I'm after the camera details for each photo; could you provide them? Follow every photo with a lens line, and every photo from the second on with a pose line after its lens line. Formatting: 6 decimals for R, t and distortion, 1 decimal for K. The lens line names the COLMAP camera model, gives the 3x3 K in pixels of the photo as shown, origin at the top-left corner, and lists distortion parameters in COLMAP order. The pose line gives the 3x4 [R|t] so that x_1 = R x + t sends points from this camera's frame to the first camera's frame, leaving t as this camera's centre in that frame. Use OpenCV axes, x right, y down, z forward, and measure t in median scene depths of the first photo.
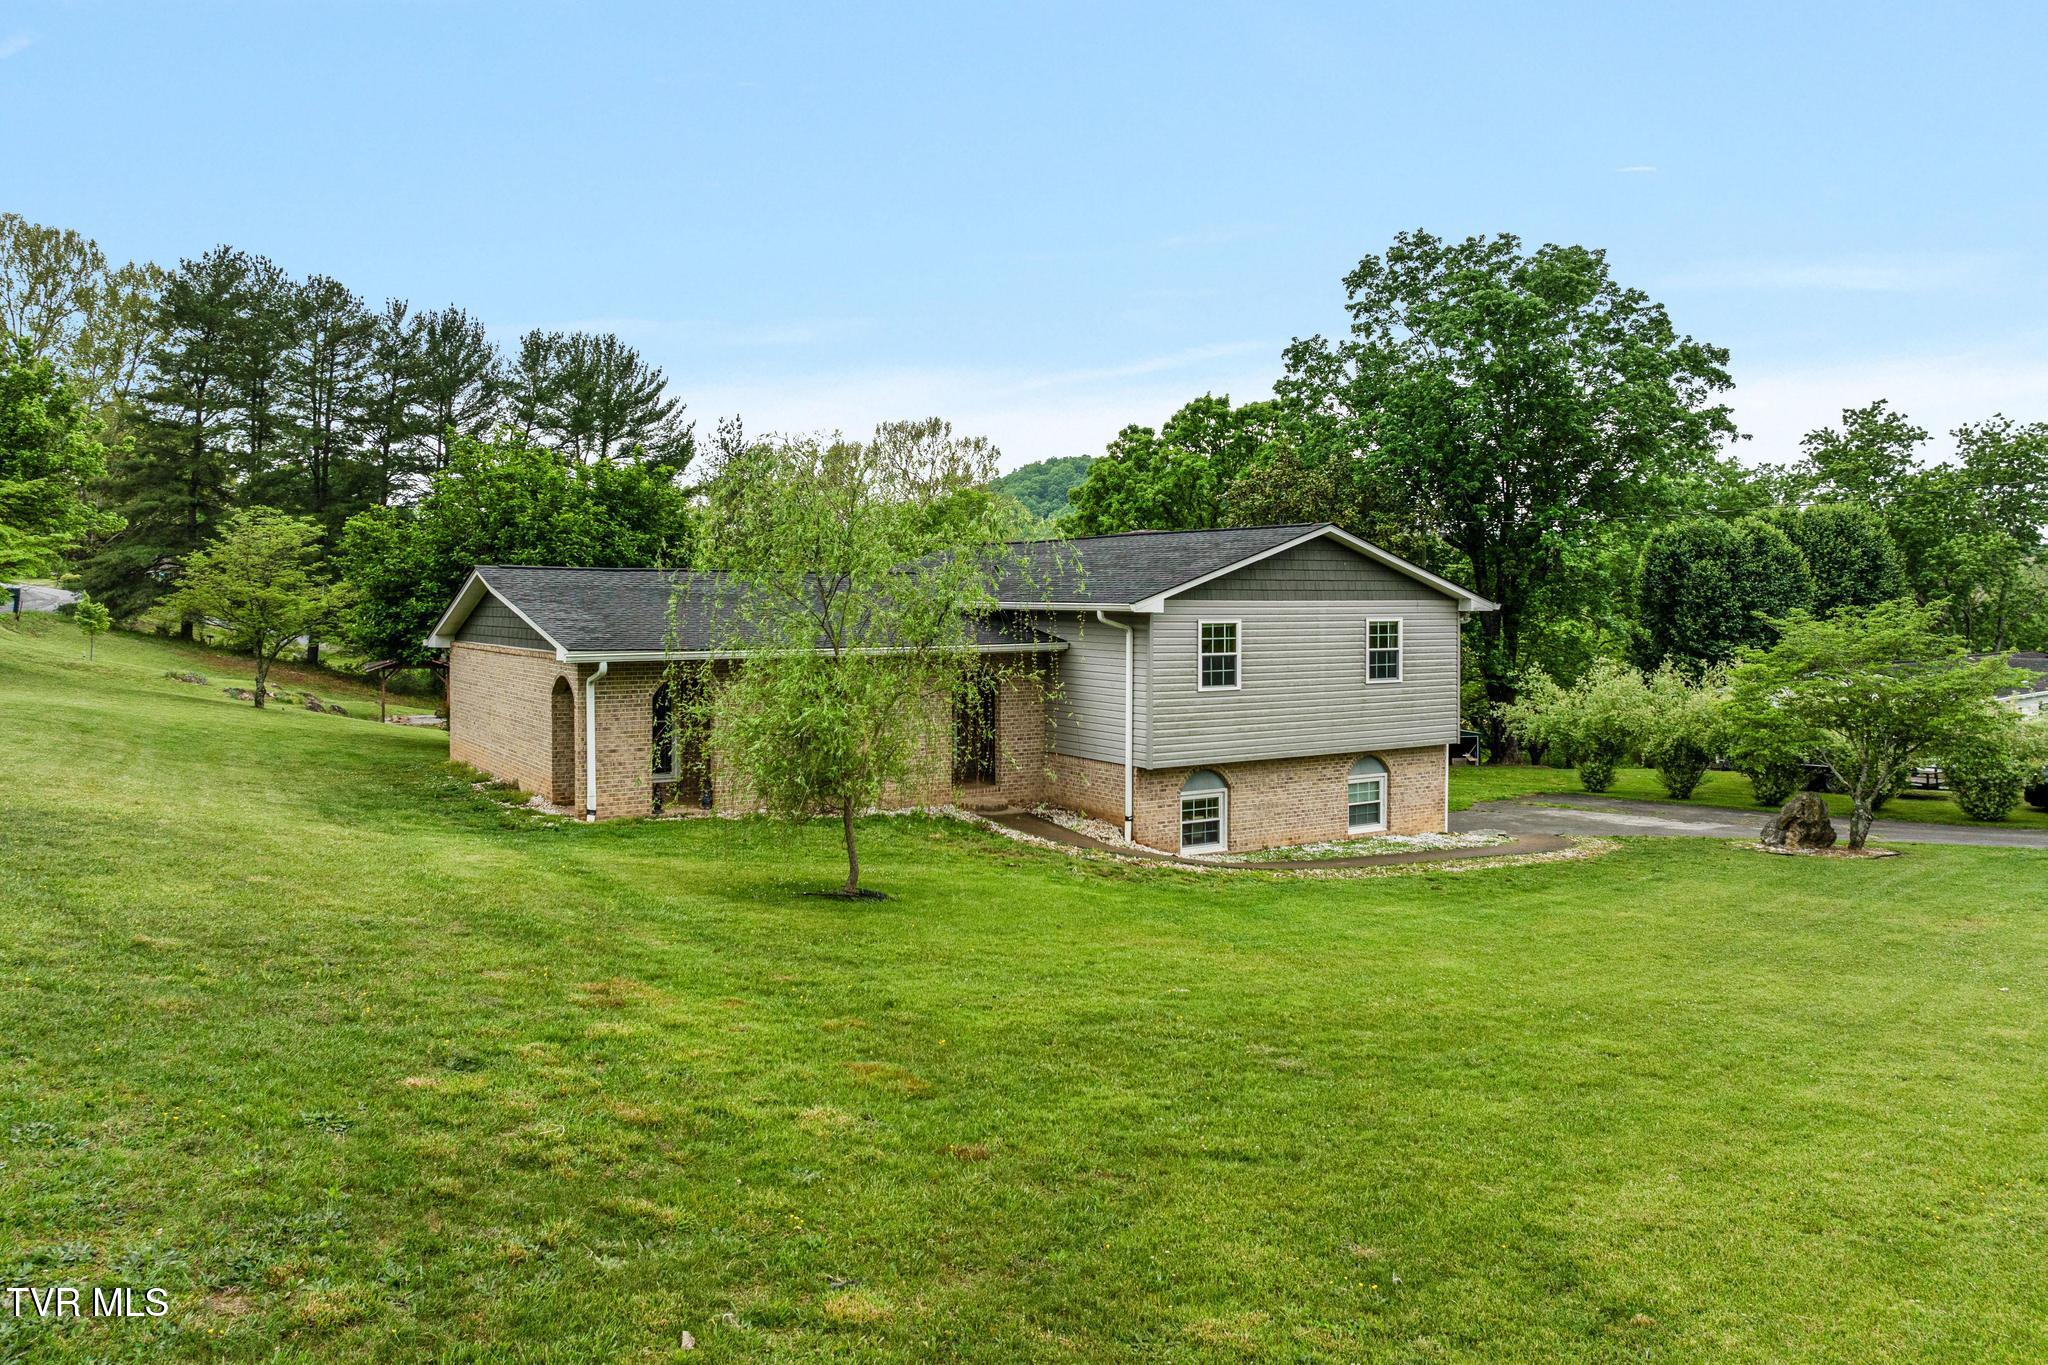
lens RADIAL K [[1527.2, 0, 967.8], [0, 1527.2, 677.7], [0, 0, 1]] dist [-0.048638, 0.012386]
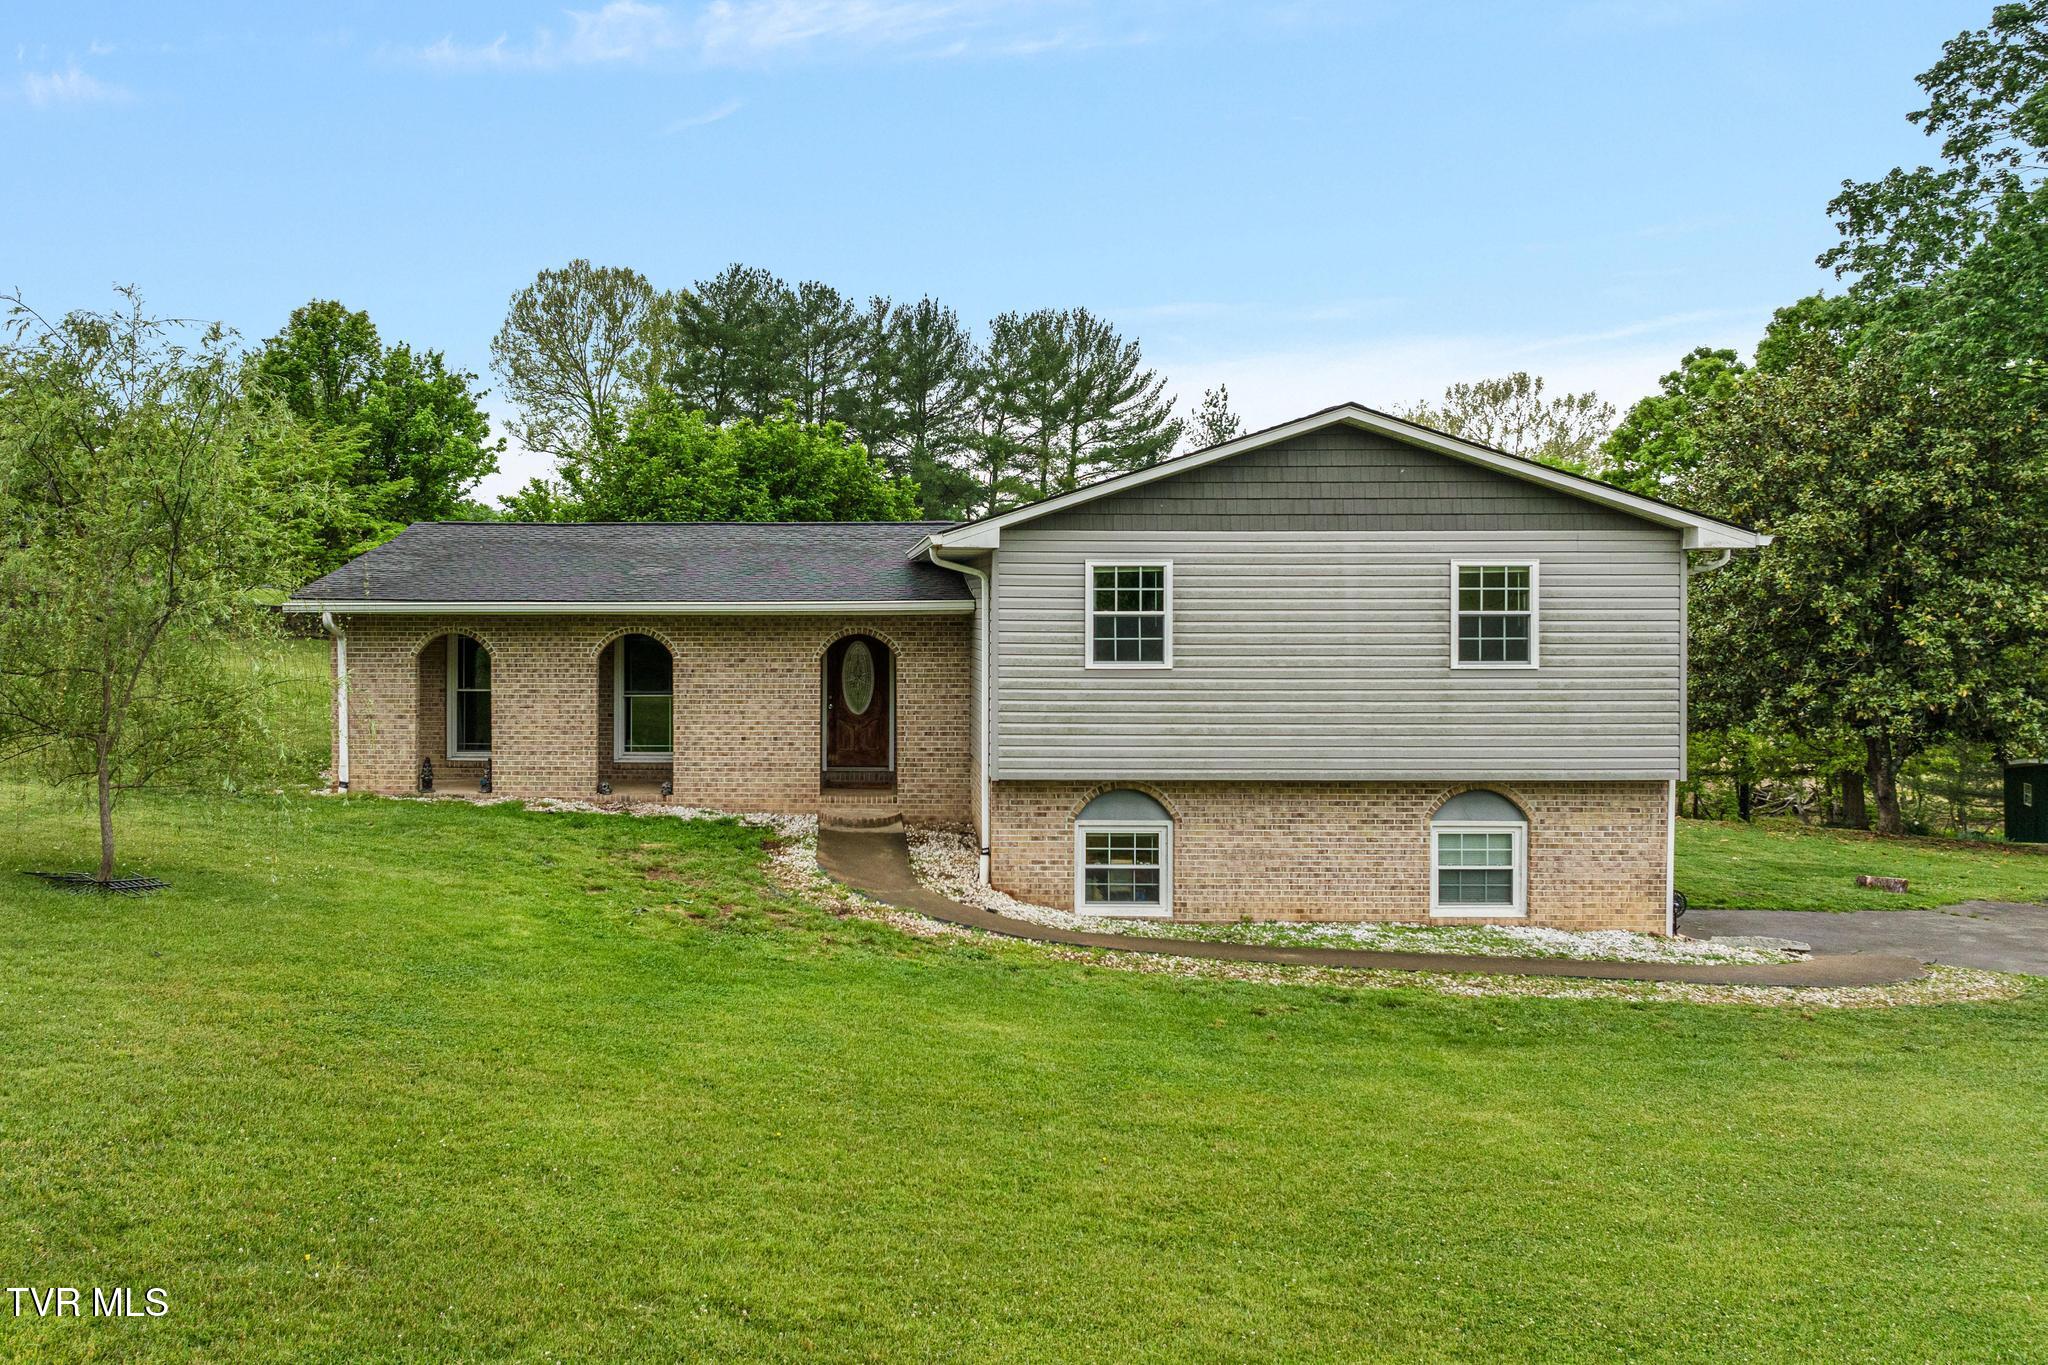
lens RADIAL K [[1527.2, 0, 967.8], [0, 1527.2, 677.7], [0, 0, 1]] dist [-0.048638, 0.012386]
pose [[0.810592, 0.017427, -0.585352, 0.459890], [-0.030686, 0.999448, -0.012739, 0.021163], [0.584807, 0.028289, 0.810679, 0.399501]]
